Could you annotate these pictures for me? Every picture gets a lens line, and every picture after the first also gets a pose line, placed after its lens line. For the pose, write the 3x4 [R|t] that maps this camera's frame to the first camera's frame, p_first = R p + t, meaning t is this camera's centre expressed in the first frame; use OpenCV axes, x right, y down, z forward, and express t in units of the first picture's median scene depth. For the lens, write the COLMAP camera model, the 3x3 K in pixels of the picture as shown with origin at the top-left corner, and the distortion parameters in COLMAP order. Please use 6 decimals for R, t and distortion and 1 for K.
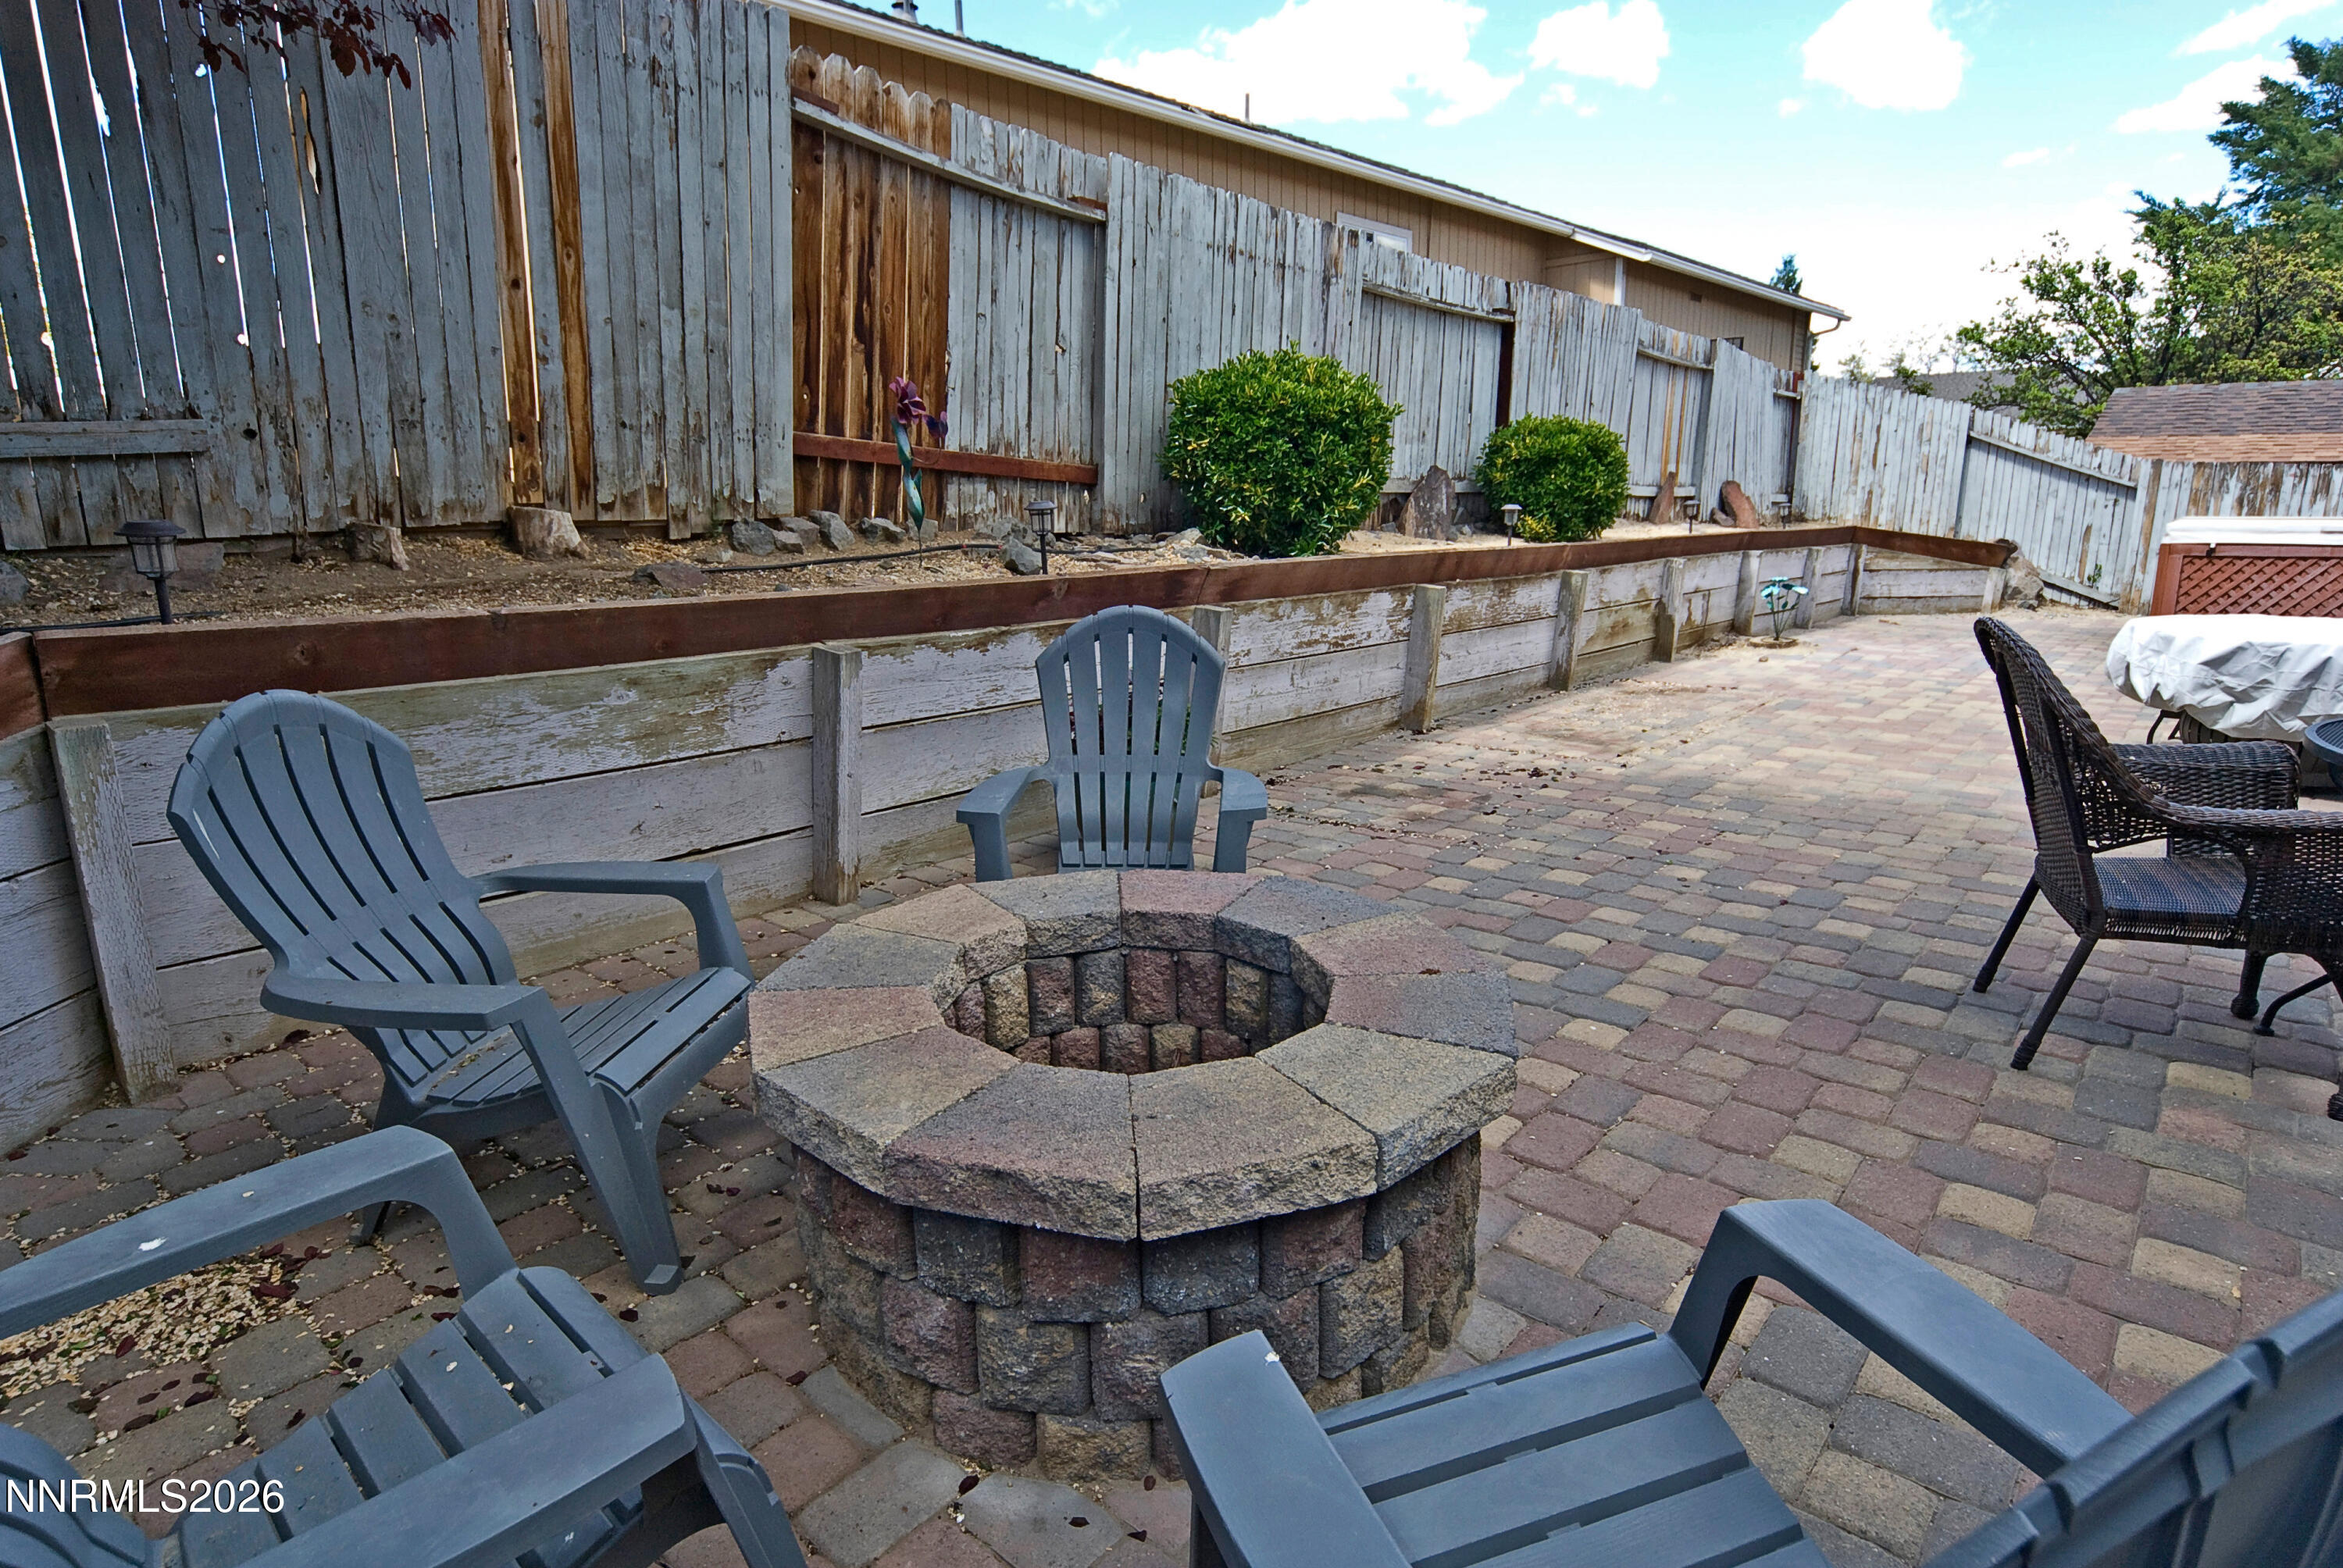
lens RADIAL K [[1249.7, 0, 1164.9], [0, 1249.7, 788.0], [0, 0, 1]] dist [-0.016947, 0.002875]
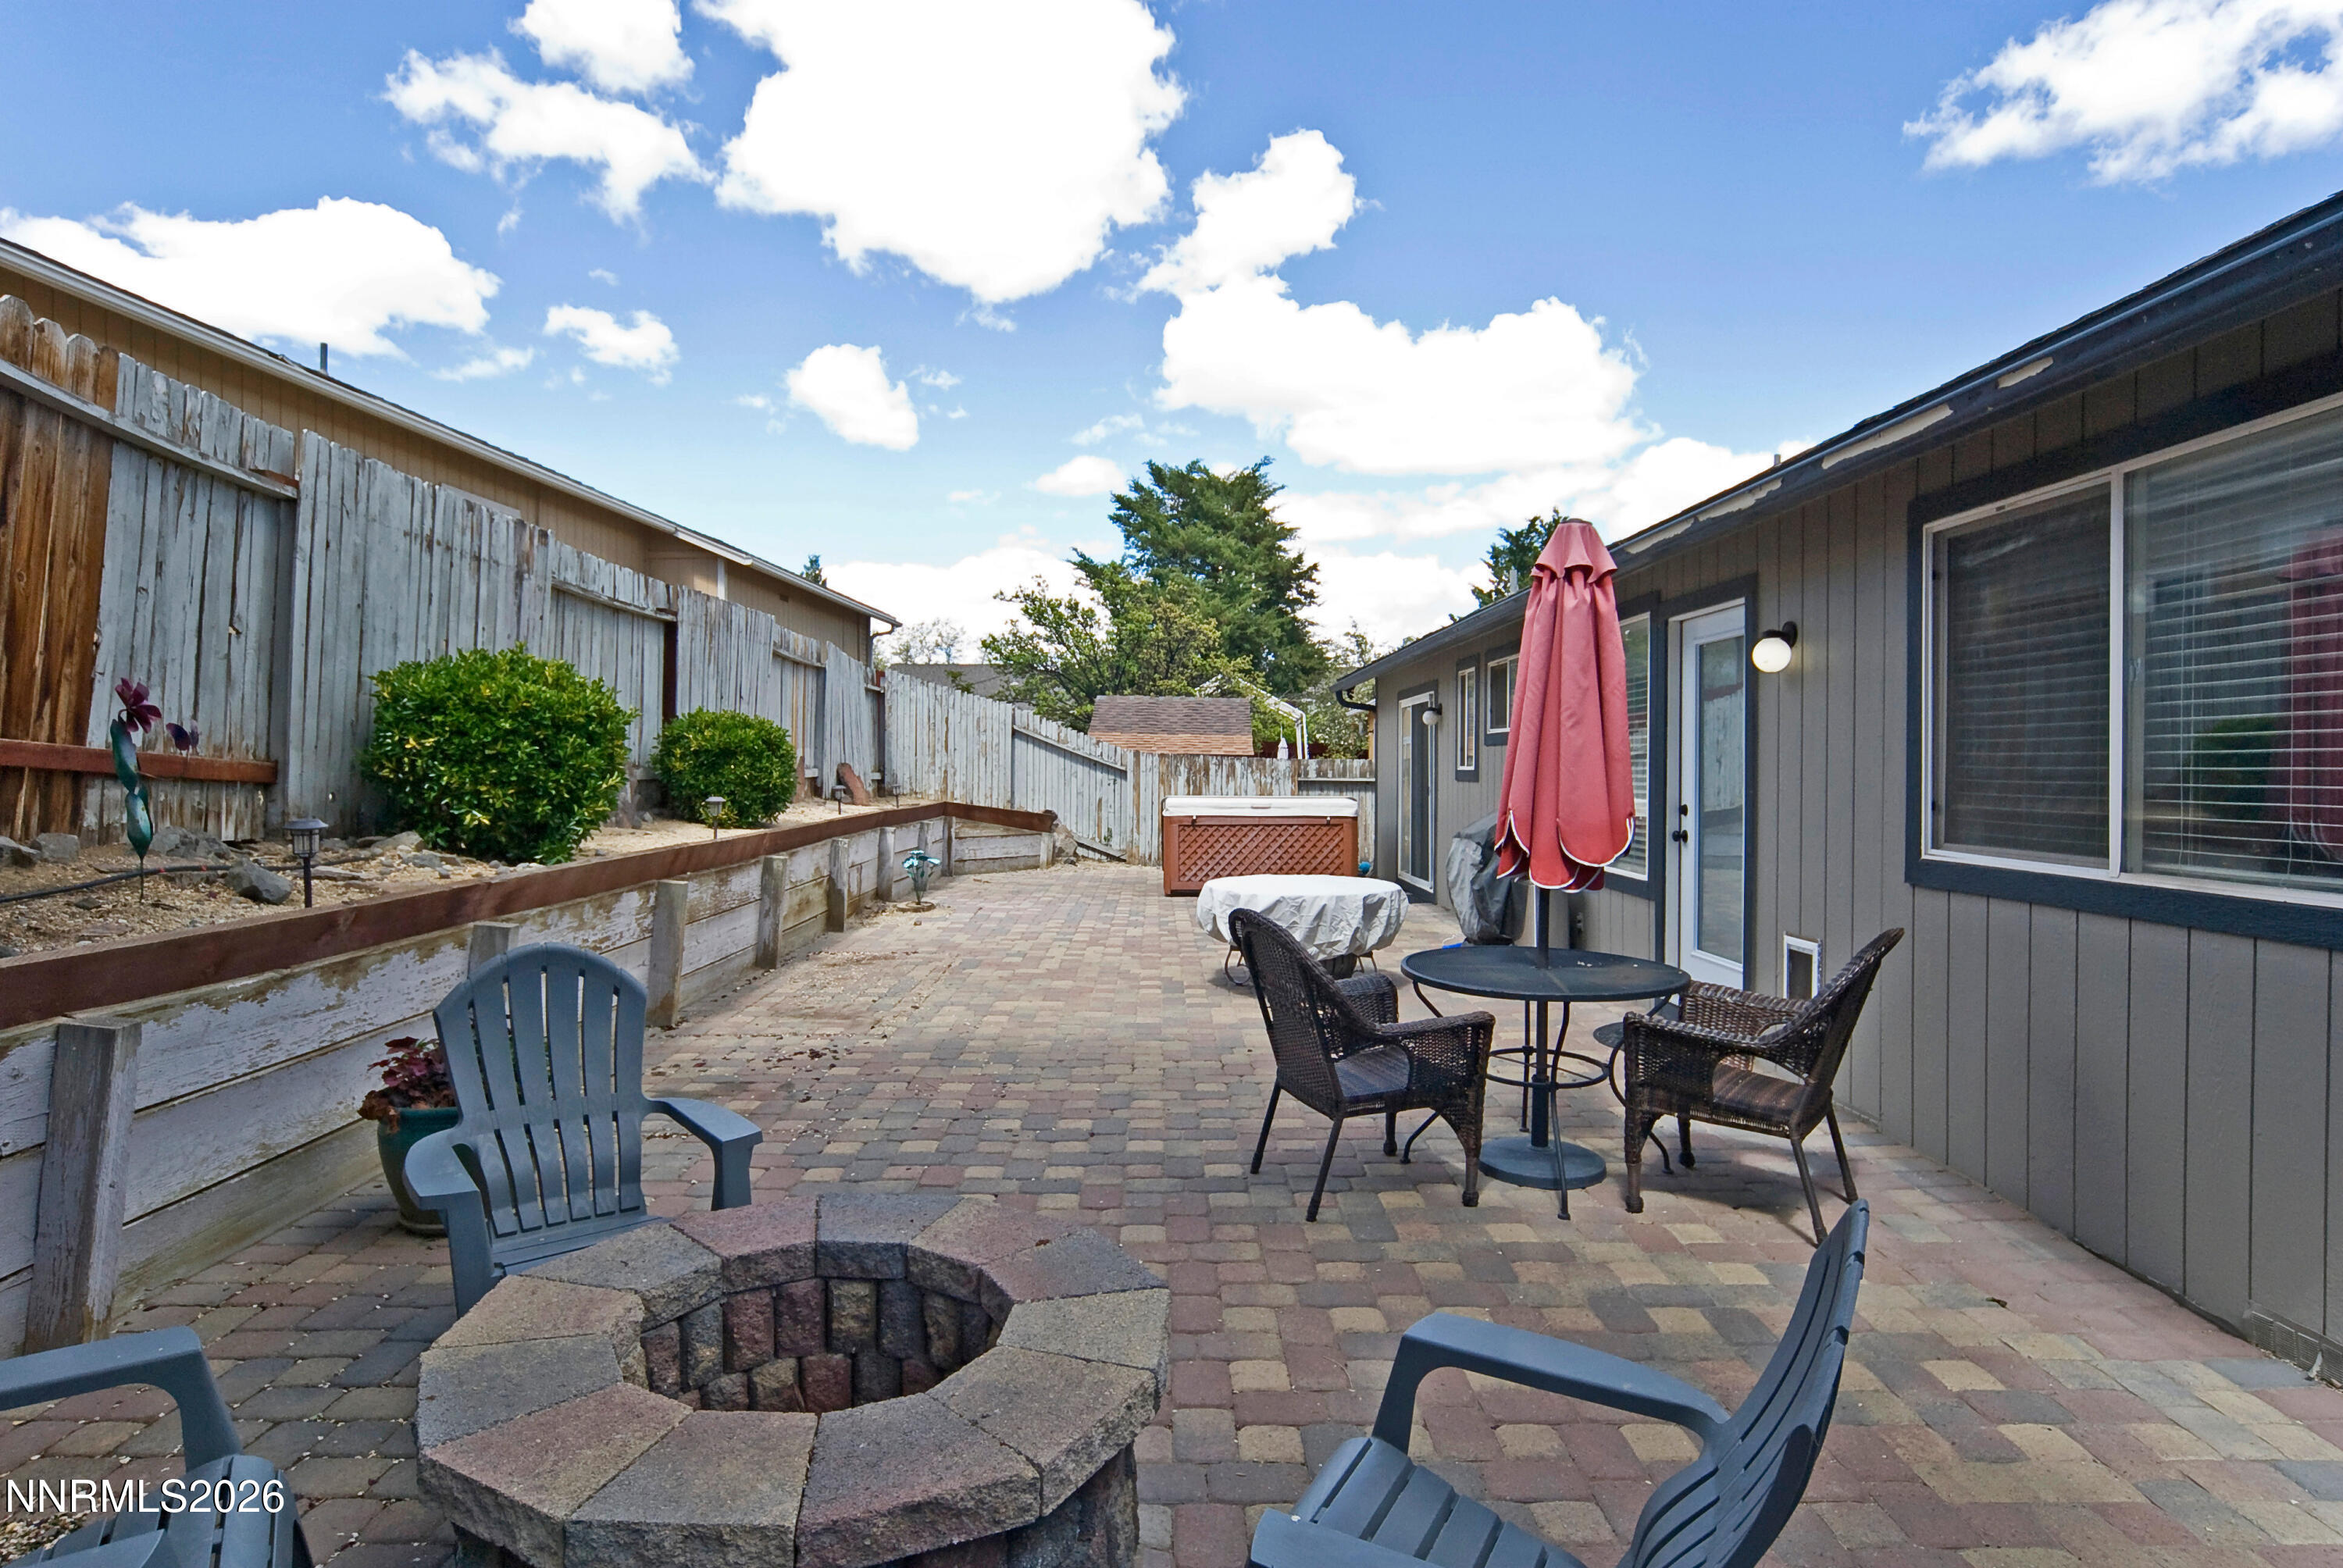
lens RADIAL K [[1249.7, 0, 1164.9], [0, 1249.7, 786.1], [0, 0, 1]] dist [-0.016947, 0.002875]
pose [[0.746614, 0.001653, 0.665256, -0.087229], [0.134955, 0.978828, -0.153890, -0.014686], [-0.651425, 0.204676, 0.730584, -0.010267]]
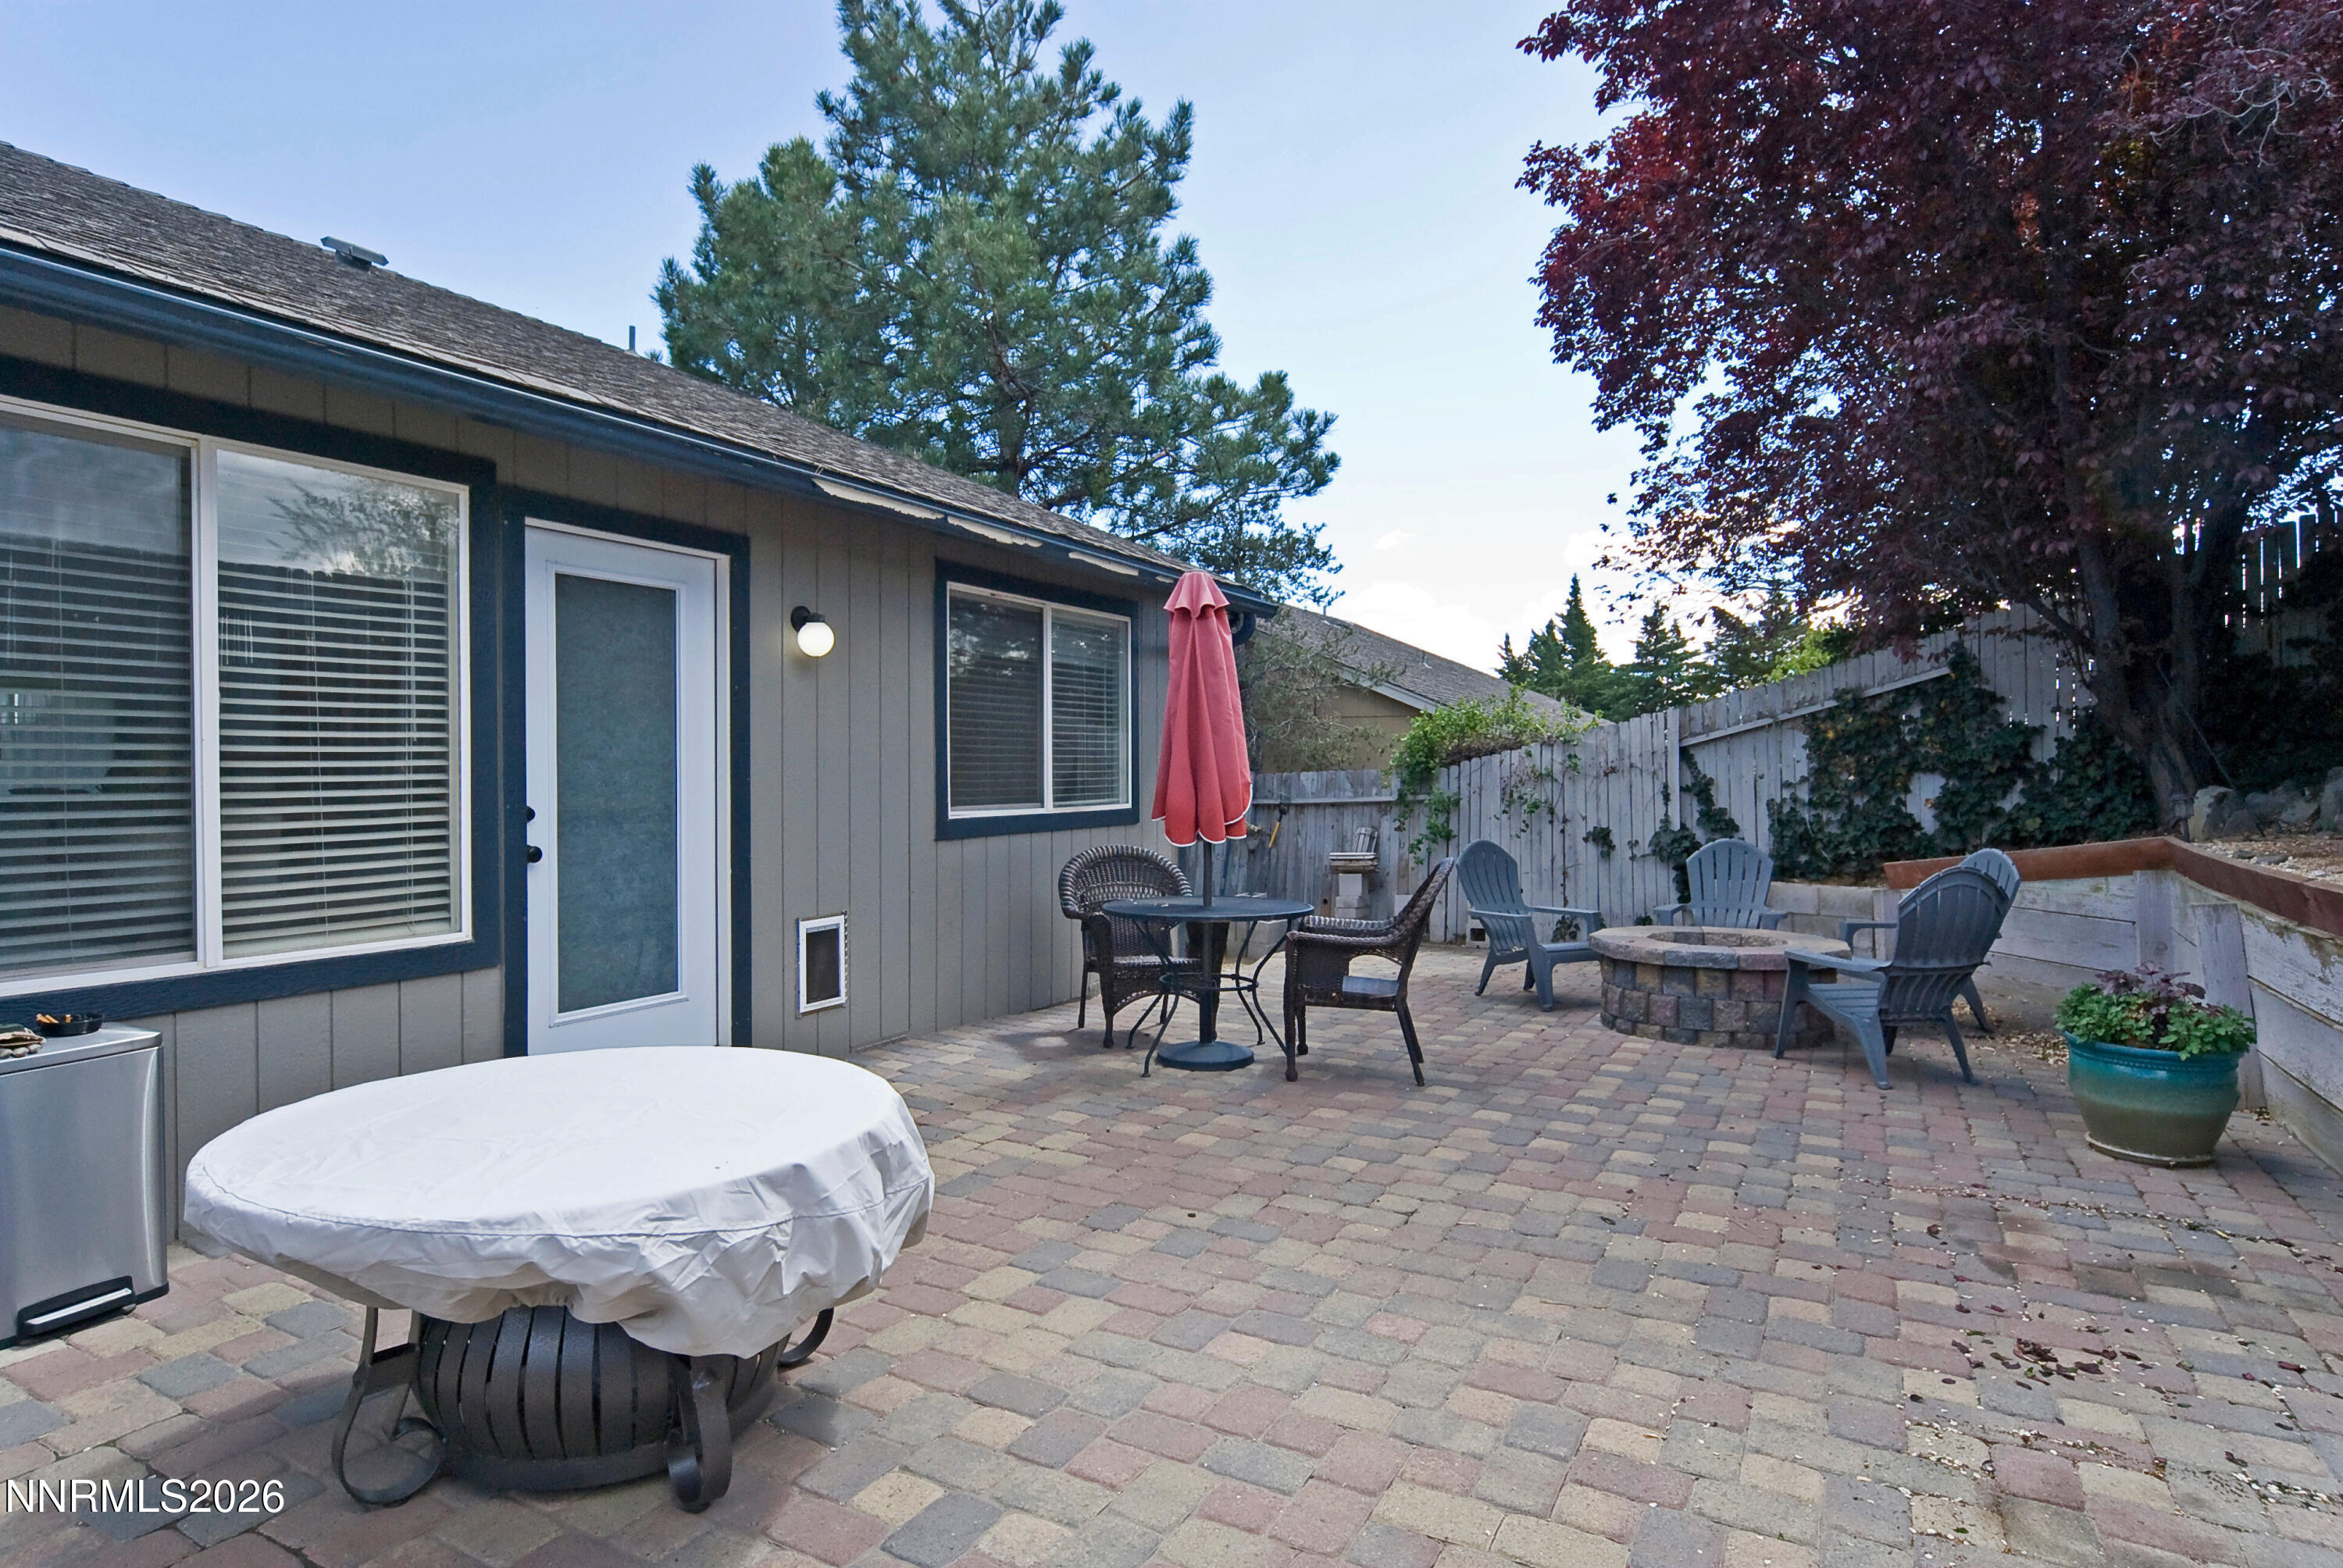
lens RADIAL K [[1249.7, 0, 1170.3], [0, 1249.7, 778.7], [0, 0, 1]] dist [-0.016947, 0.002875]
pose [[-0.977558, 0.015698, -0.210082, 0.337018], [-0.032145, 0.974427, 0.222392, -0.152629], [0.208201, 0.224154, -0.952054, 0.616637]]
